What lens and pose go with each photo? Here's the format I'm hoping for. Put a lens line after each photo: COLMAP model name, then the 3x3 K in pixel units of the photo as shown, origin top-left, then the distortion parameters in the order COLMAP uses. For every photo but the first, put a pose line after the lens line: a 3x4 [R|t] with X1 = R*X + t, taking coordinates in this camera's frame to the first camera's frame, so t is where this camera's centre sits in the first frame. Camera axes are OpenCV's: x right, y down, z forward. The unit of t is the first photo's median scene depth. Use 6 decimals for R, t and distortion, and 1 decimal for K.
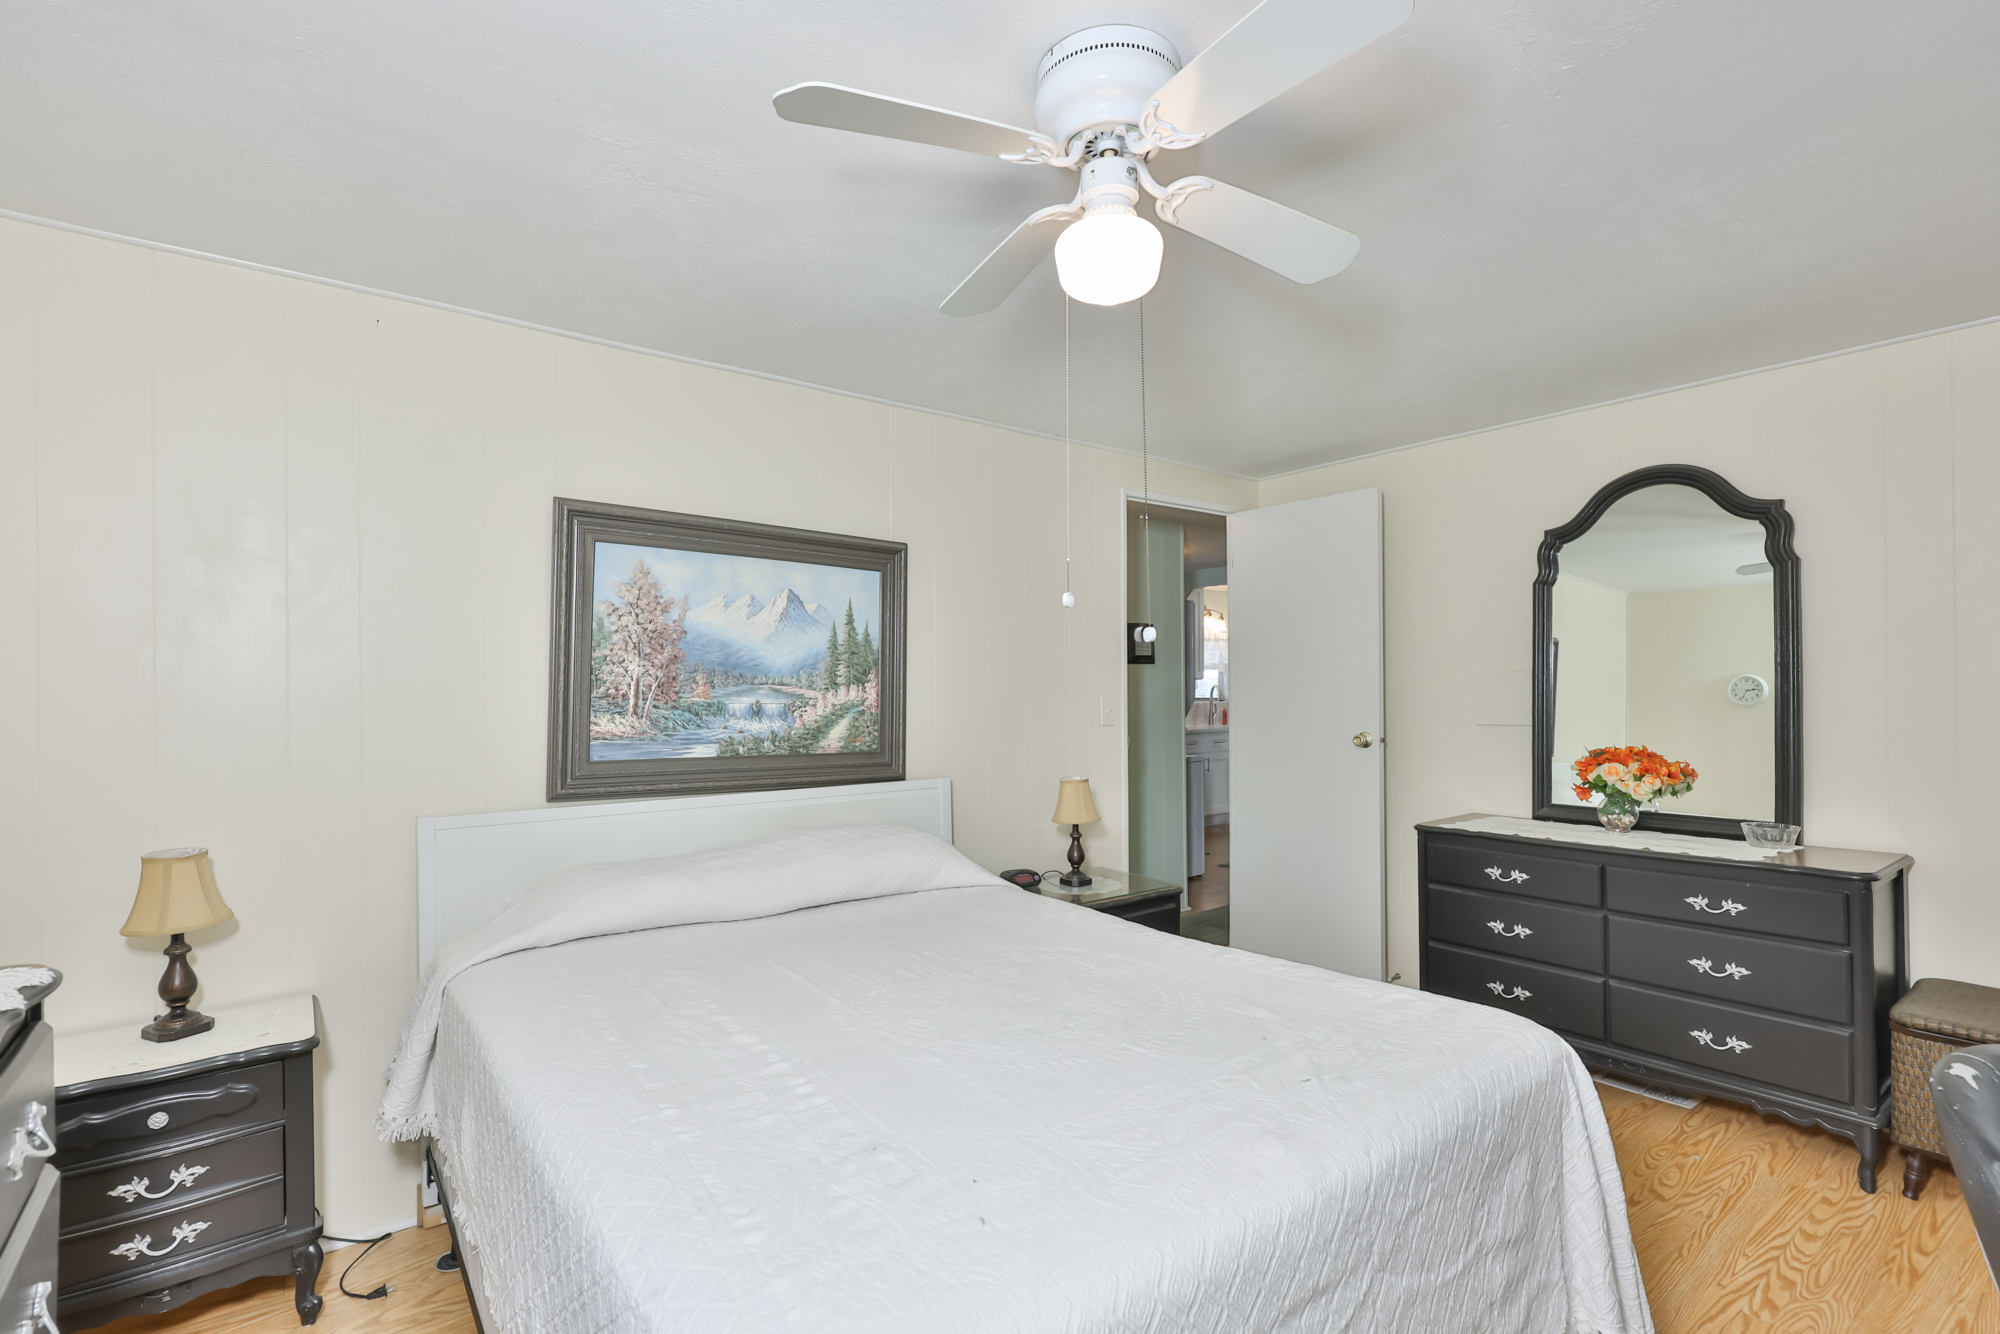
lens RADIAL K [[923.8, 0, 985.7], [0, 923.8, 680.3], [0, 0, 1]] dist [0.001146, 0.000438]
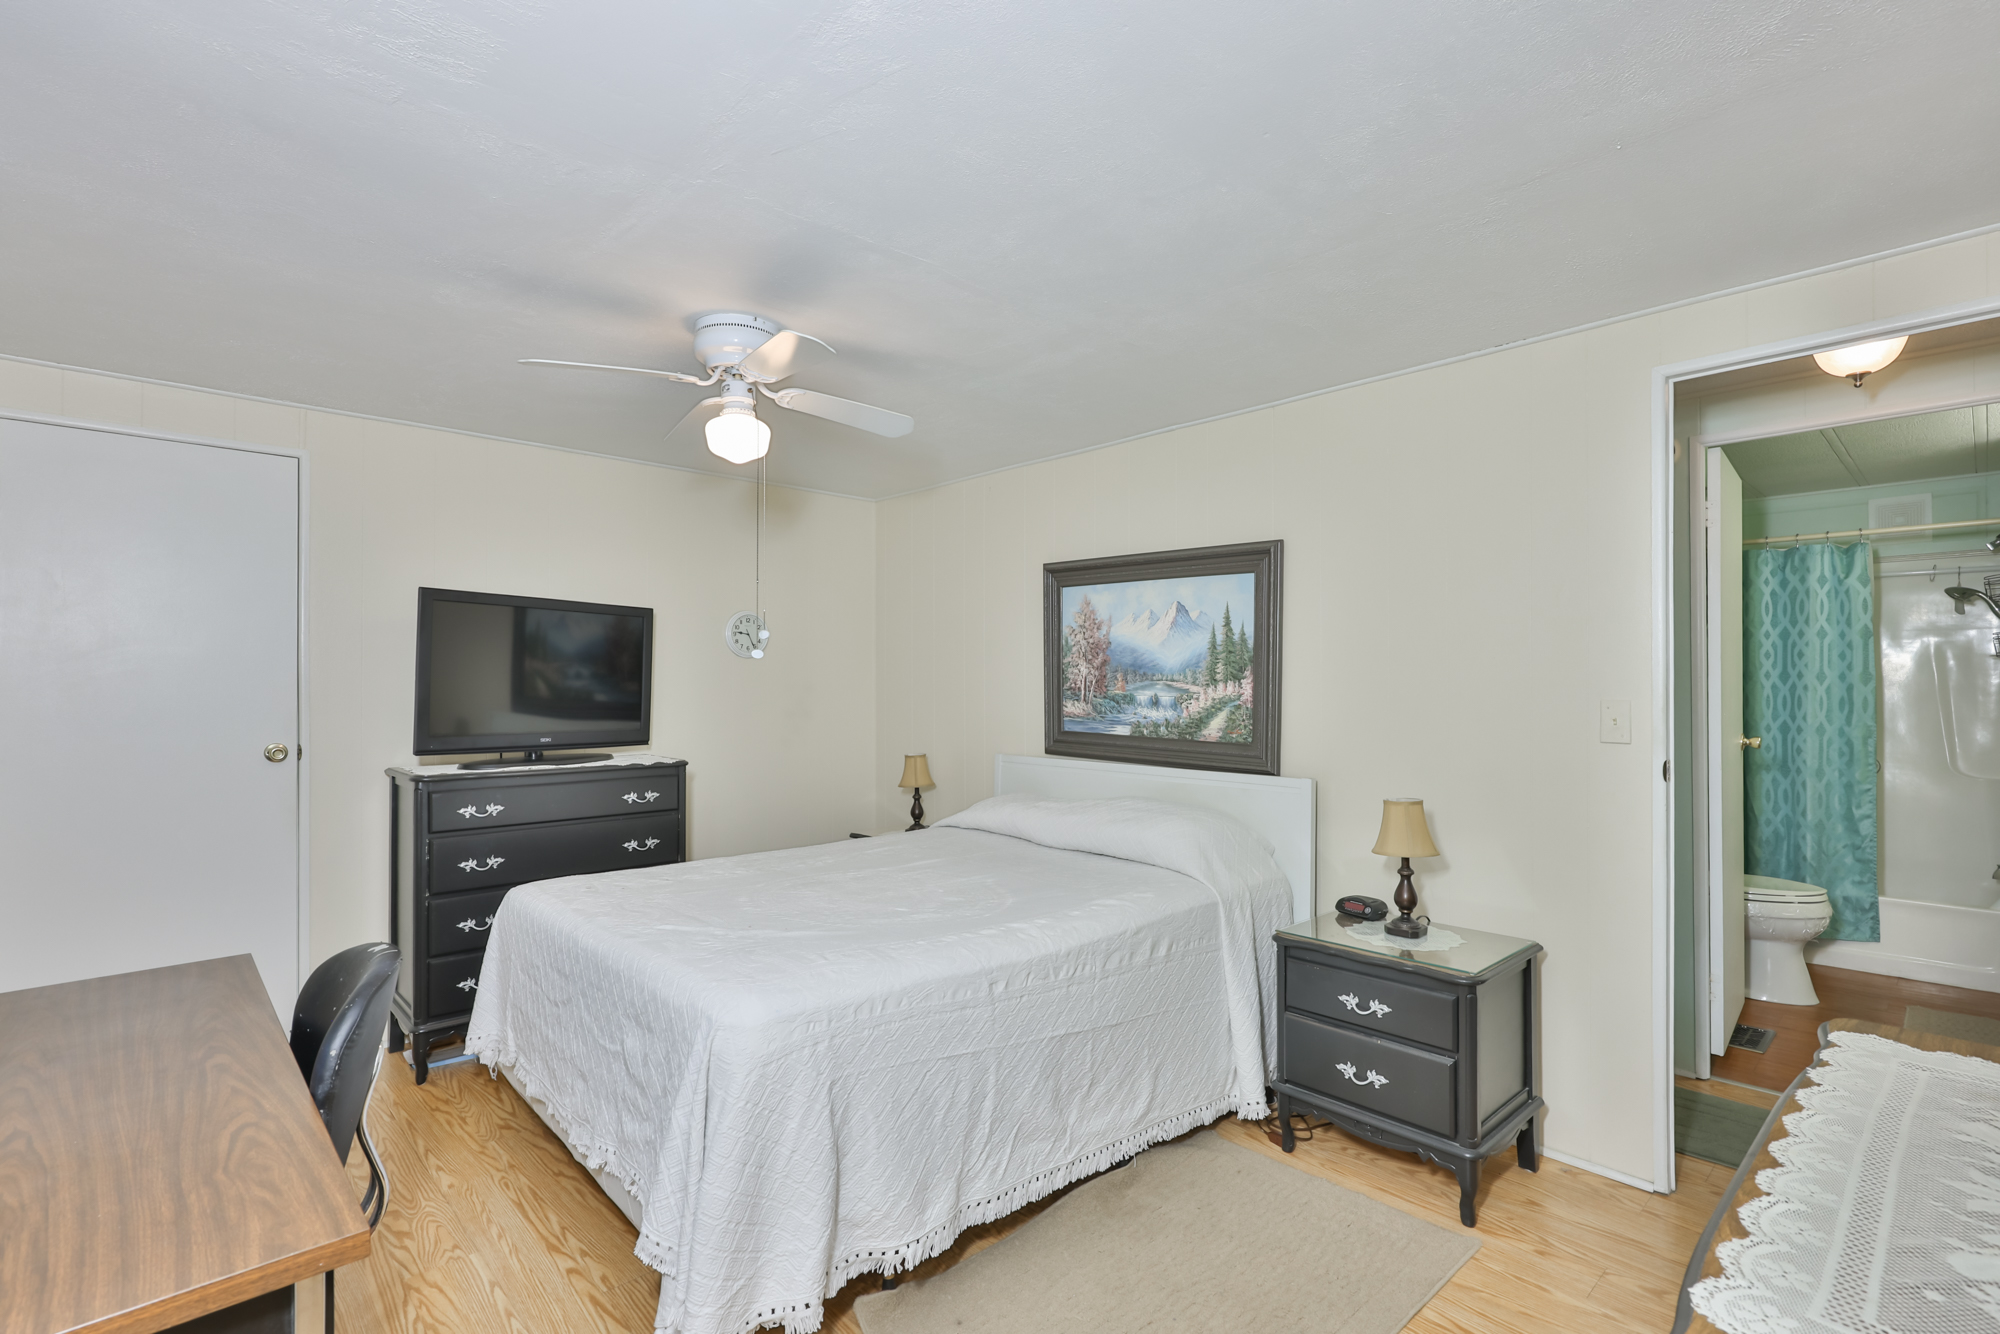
lens RADIAL K [[923.8, 0, 985.7], [0, 923.8, 680.3], [0, 0, 1]] dist [0.001146, 0.000438]
pose [[0.098100, 0.006161, -0.995157, 0.945325], [0.012625, 0.999893, 0.007435, -0.008052], [0.995096, -0.013293, 0.098012, 0.626467]]
